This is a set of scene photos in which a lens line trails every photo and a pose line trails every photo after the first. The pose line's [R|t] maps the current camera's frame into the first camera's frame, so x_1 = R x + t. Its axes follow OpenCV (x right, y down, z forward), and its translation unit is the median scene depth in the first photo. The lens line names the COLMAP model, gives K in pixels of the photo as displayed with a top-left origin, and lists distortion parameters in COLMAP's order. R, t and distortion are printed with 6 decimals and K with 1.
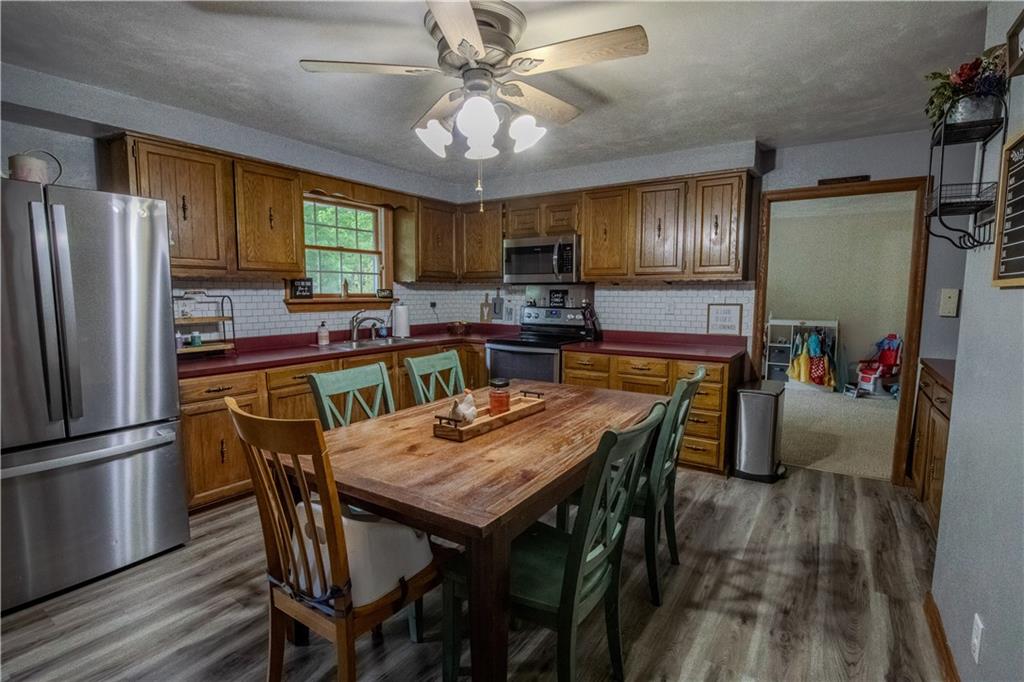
lens RADIAL K [[488.0, 0, 514.8], [0, 488.0, 348.6], [0, 0, 1]] dist [-0.029623, 0.003735]
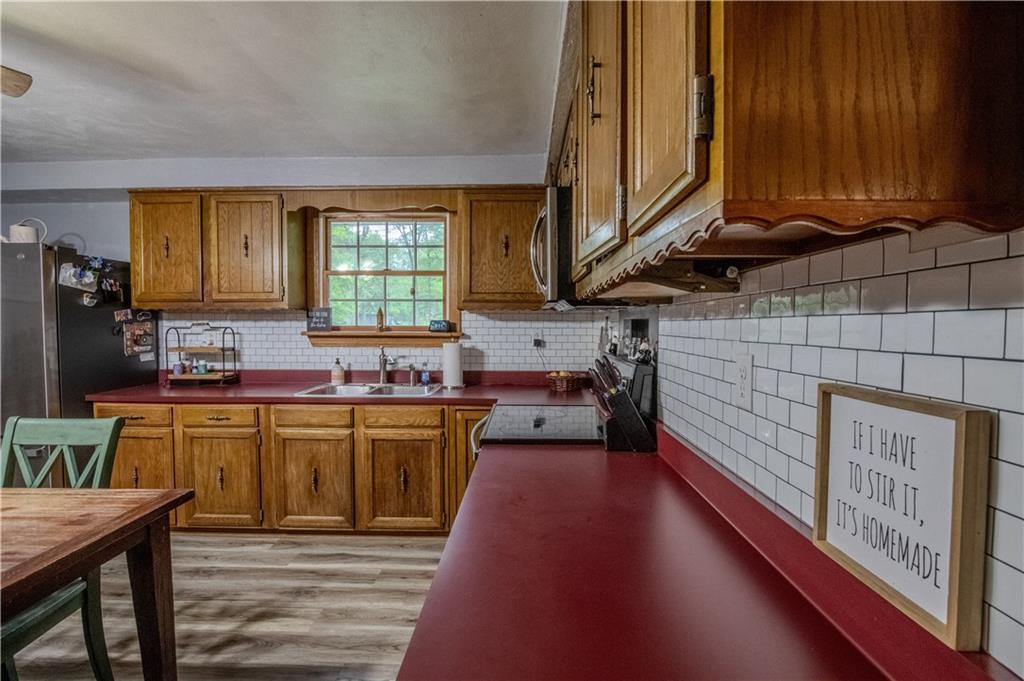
lens RADIAL K [[488.0, 0, 515.1], [0, 488.0, 343.2], [0, 0, 1]] dist [-0.029623, 0.003735]
pose [[0.540540, 0.032716, -0.840682, 0.491732], [-0.097509, 0.994946, -0.023977, -0.092181], [0.835649, 0.094935, 0.540998, 0.799709]]
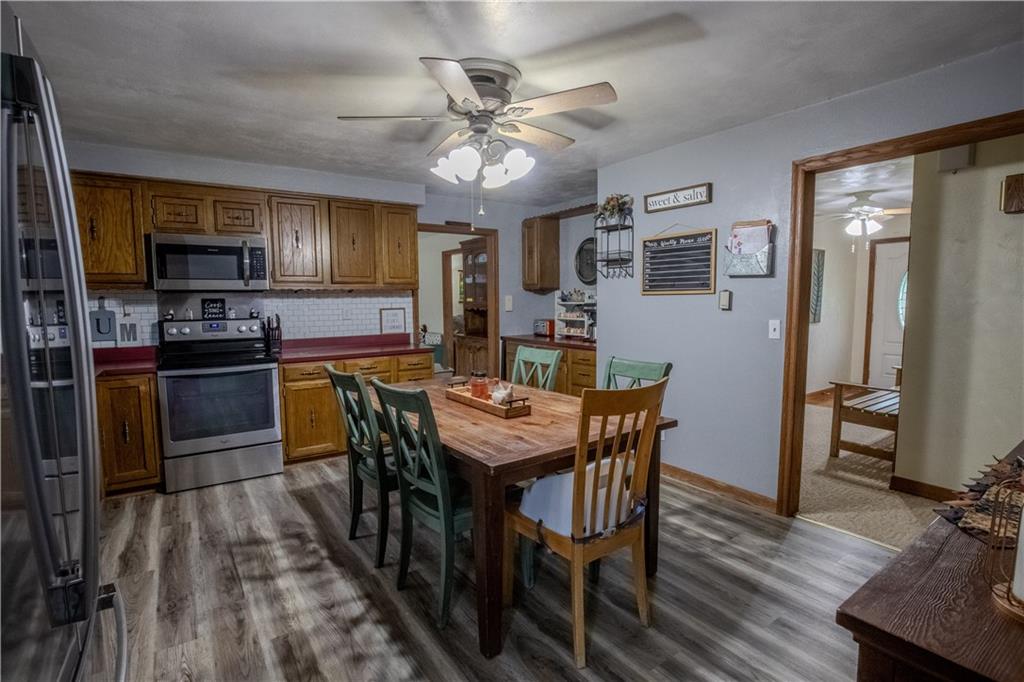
lens RADIAL K [[488.0, 0, 517.3], [0, 488.0, 347.2], [0, 0, 1]] dist [-0.029623, 0.003735]
pose [[0.361335, -0.095985, 0.927483, -0.604293], [0.116074, 0.991581, 0.057397, -0.028534], [-0.925183, 0.086917, 0.369434, 0.252905]]
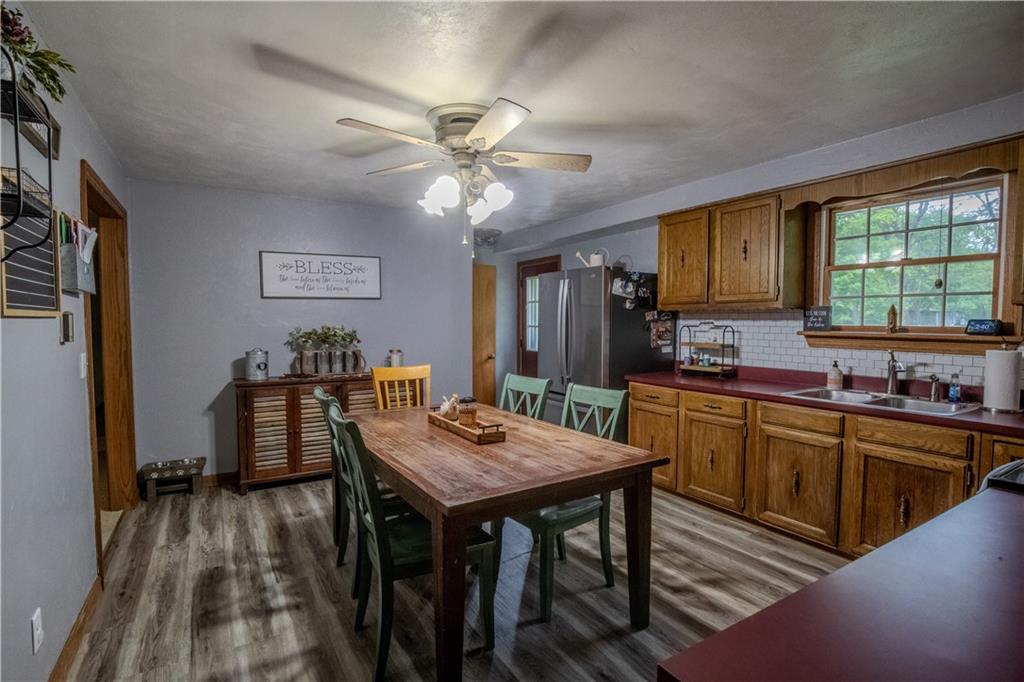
lens RADIAL K [[488.0, 0, 514.2], [0, 488.0, 344.5], [0, 0, 1]] dist [-0.029623, 0.003735]
pose [[-0.416724, 0.040683, -0.908122, 0.530976], [-0.108455, 0.989637, 0.094103, -0.099066], [0.902540, 0.137705, -0.407993, 0.848843]]
